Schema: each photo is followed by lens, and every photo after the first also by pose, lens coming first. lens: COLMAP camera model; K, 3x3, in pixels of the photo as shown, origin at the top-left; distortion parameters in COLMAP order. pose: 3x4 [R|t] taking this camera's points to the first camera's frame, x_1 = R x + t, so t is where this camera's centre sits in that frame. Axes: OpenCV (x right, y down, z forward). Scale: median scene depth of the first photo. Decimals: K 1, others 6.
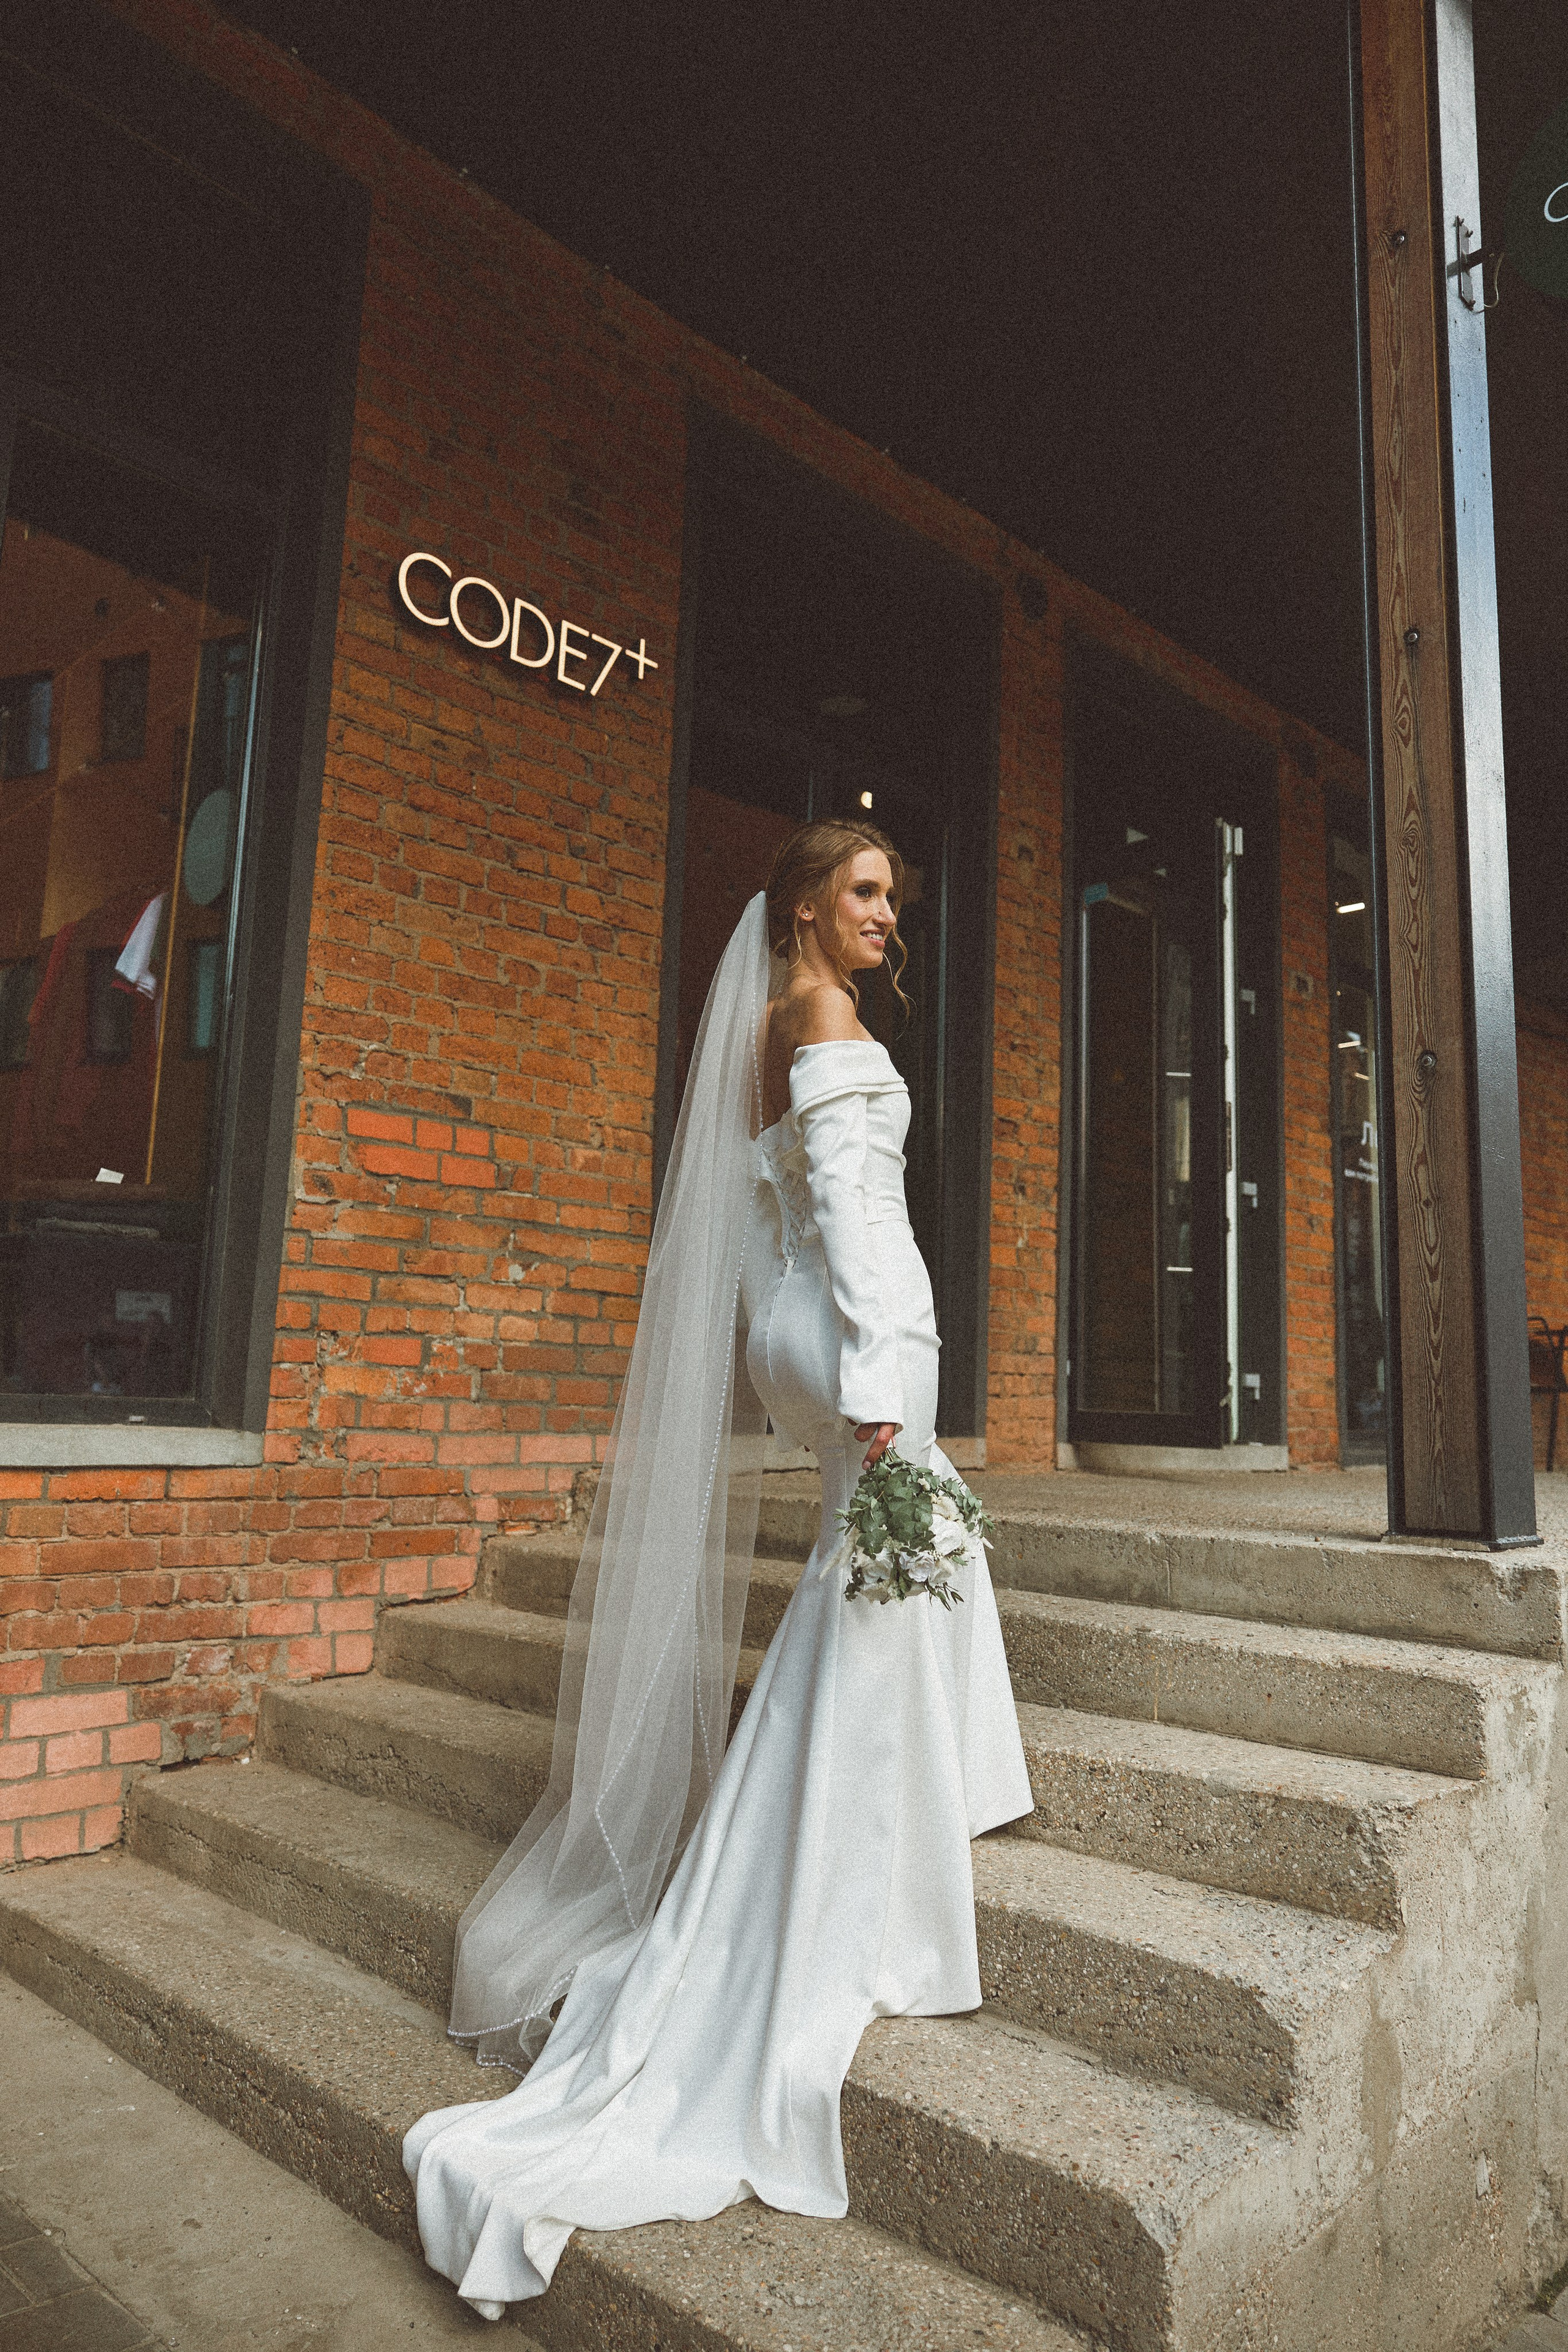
lens RADIAL K [[1575.2, 0, 780.6], [0, 1575.2, 1160.2], [0, 0, 1]] dist [-0.004199, 0.001578]
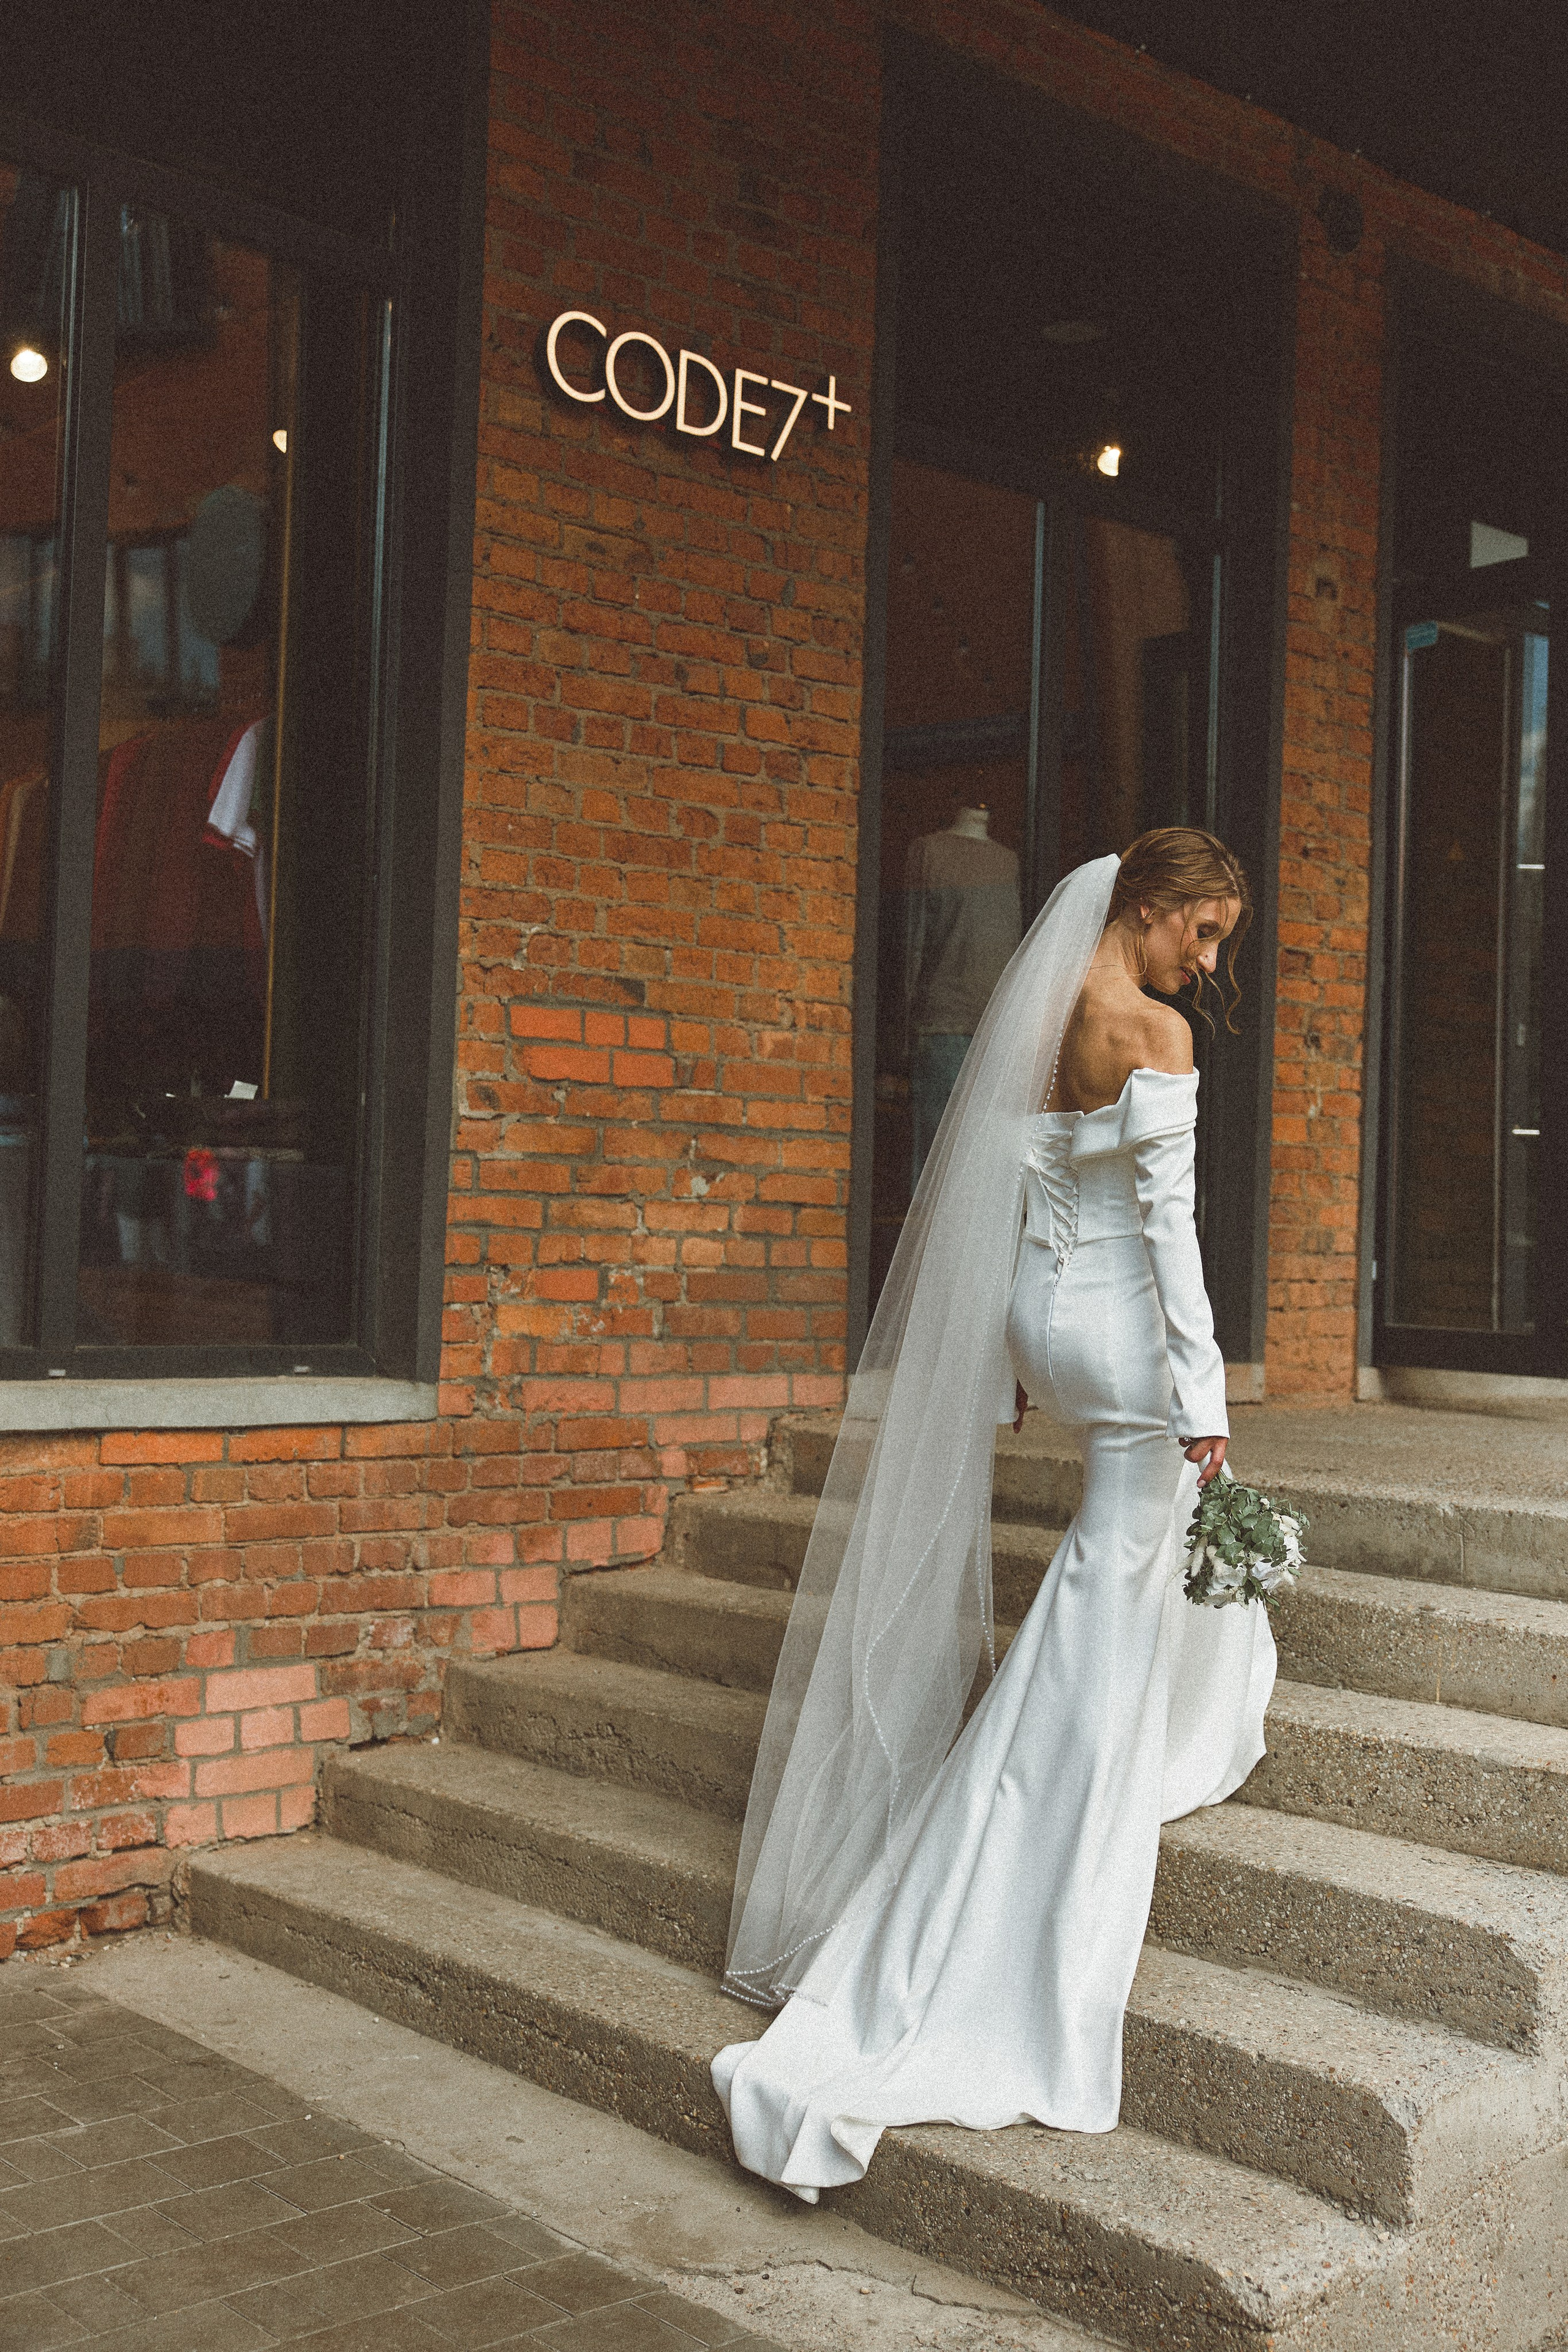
lens RADIAL K [[2499.2, 0, 782.6], [0, 2499.2, 1144.7], [0, 0, 1]] dist [0.005705, 0.072508]
pose [[0.997900, -0.005499, -0.064540, -0.045739], [0.012738, 0.993593, 0.112298, -0.121717], [0.063509, -0.112884, 0.991576, -0.386010]]
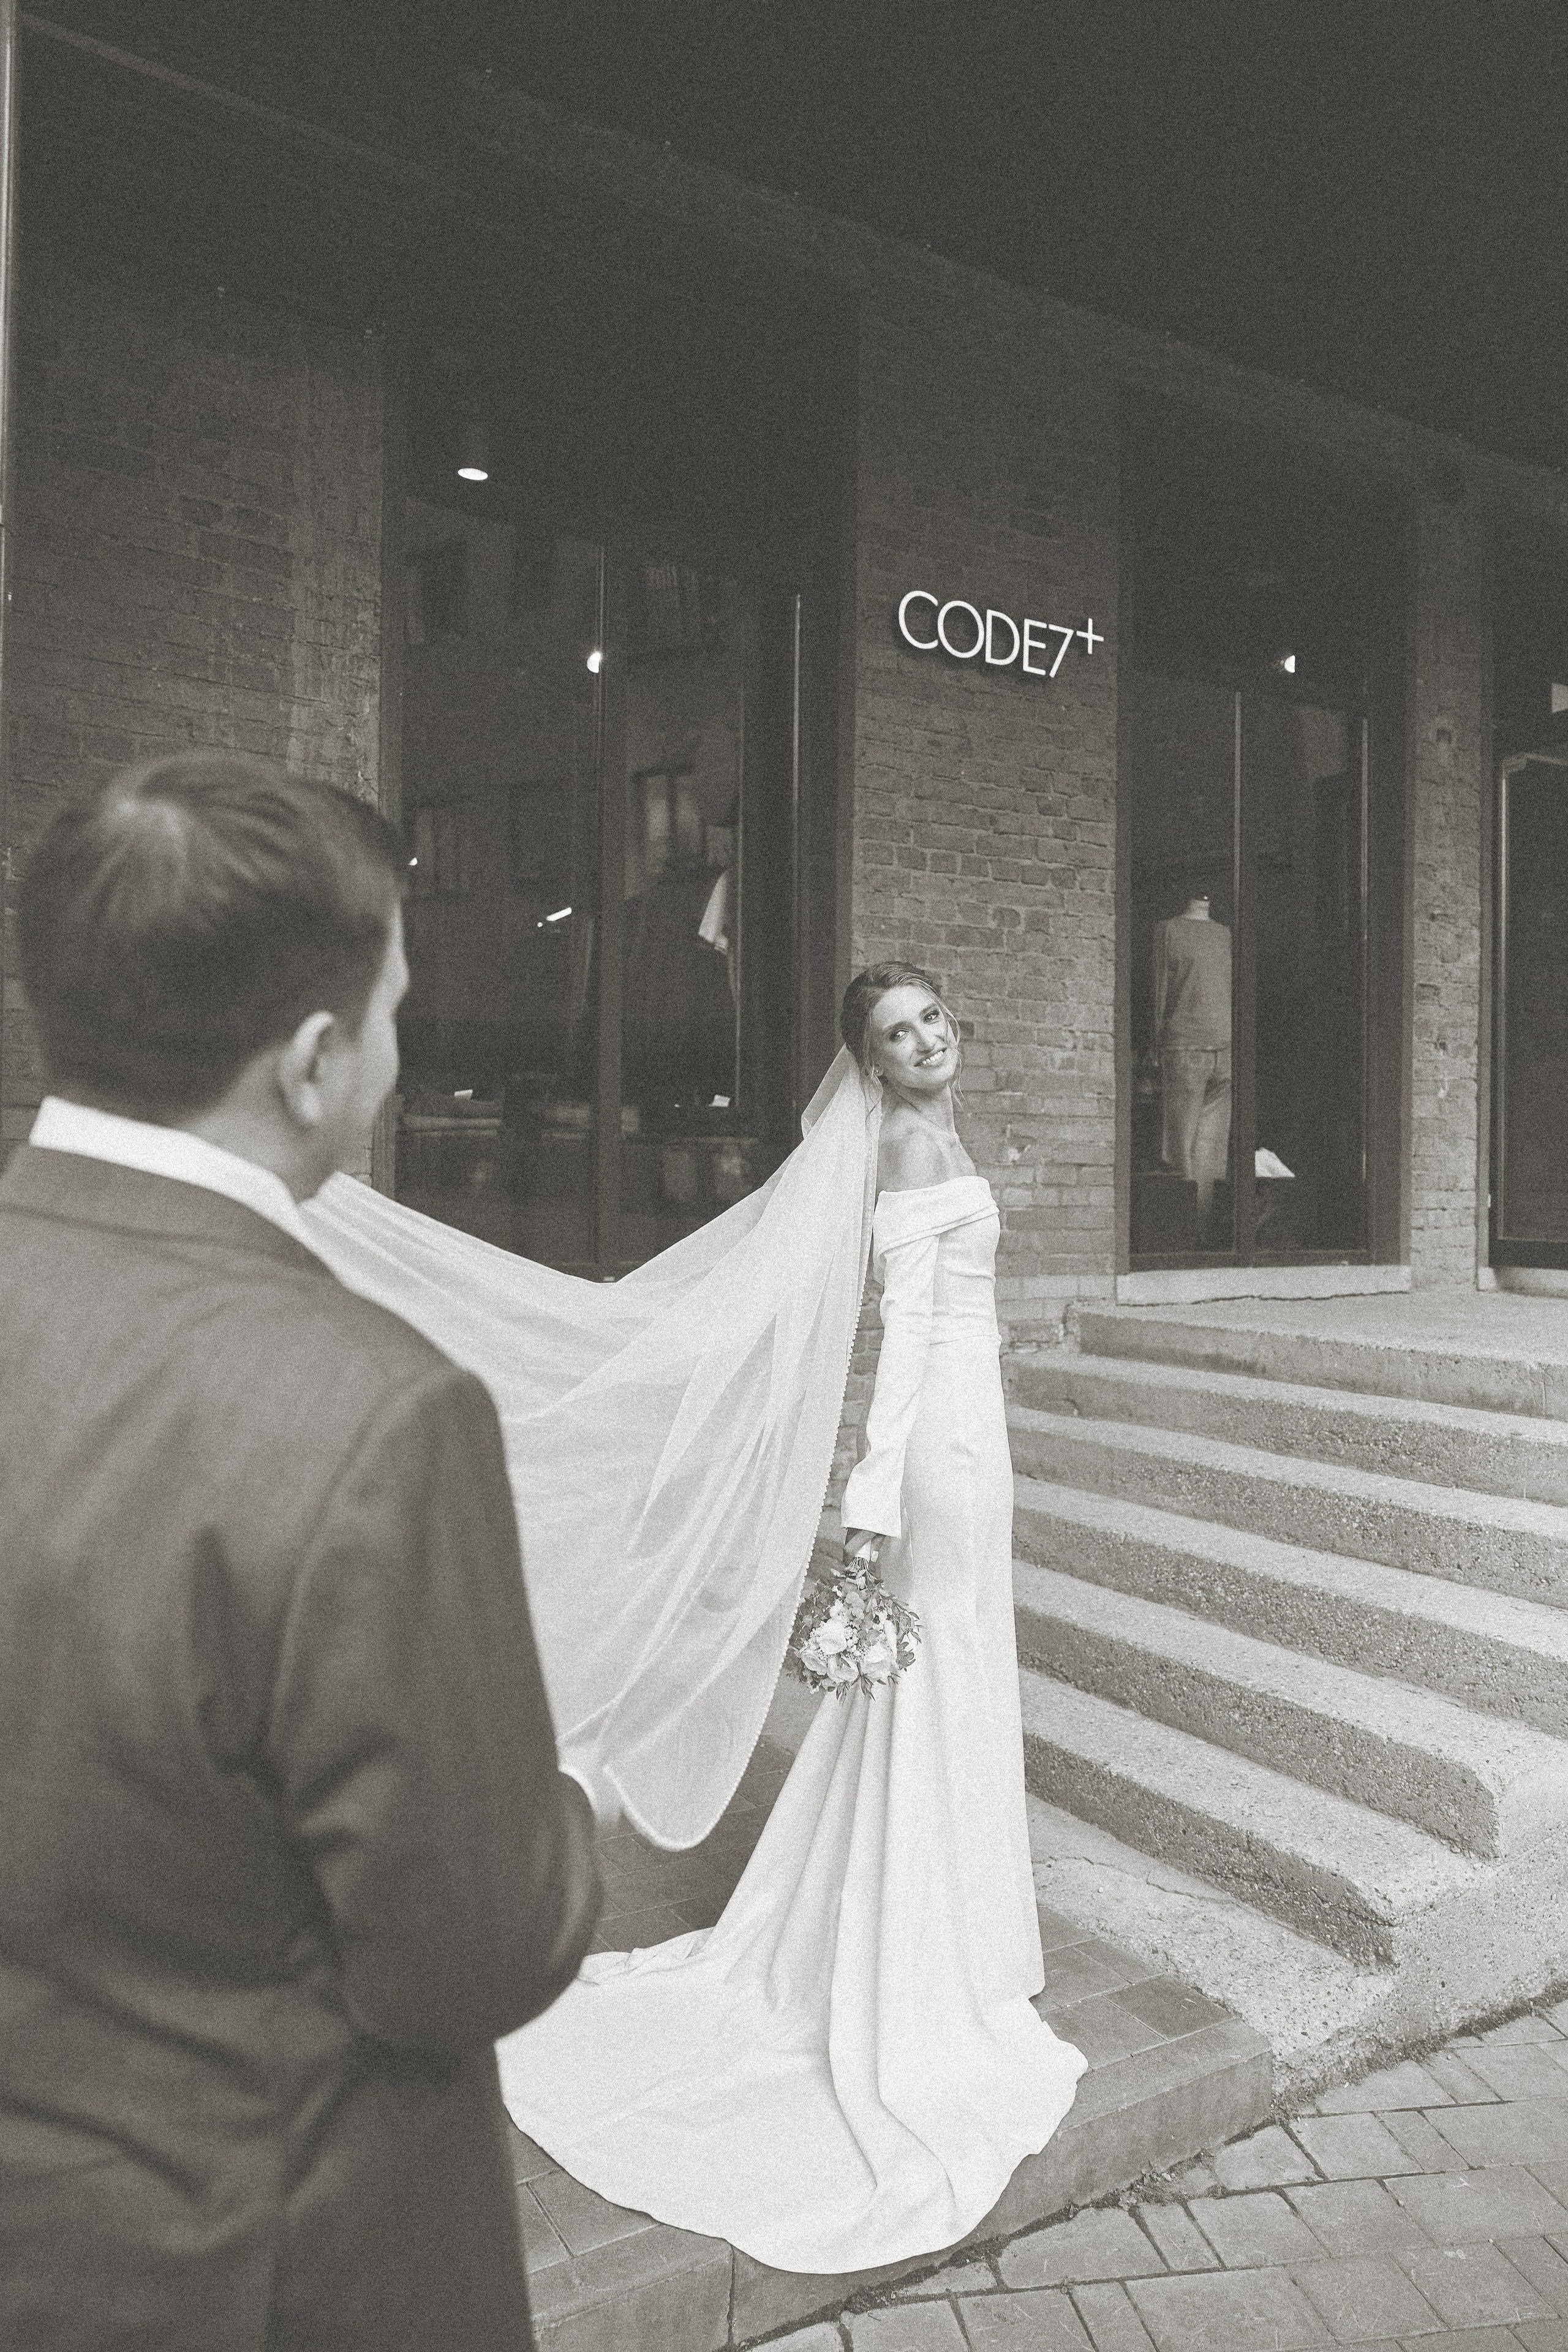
lens RADIAL K [[1571.1, 0, 784.5], [0, 1571.1, 1161.7], [0, 0, 1]] dist [-0.000300, -0.002758]
pose [[0.964794, -0.027583, -0.261555, -0.014958], [0.061617, 0.990513, 0.122828, -0.113062], [0.255685, -0.134620, 0.957341, -0.345924]]
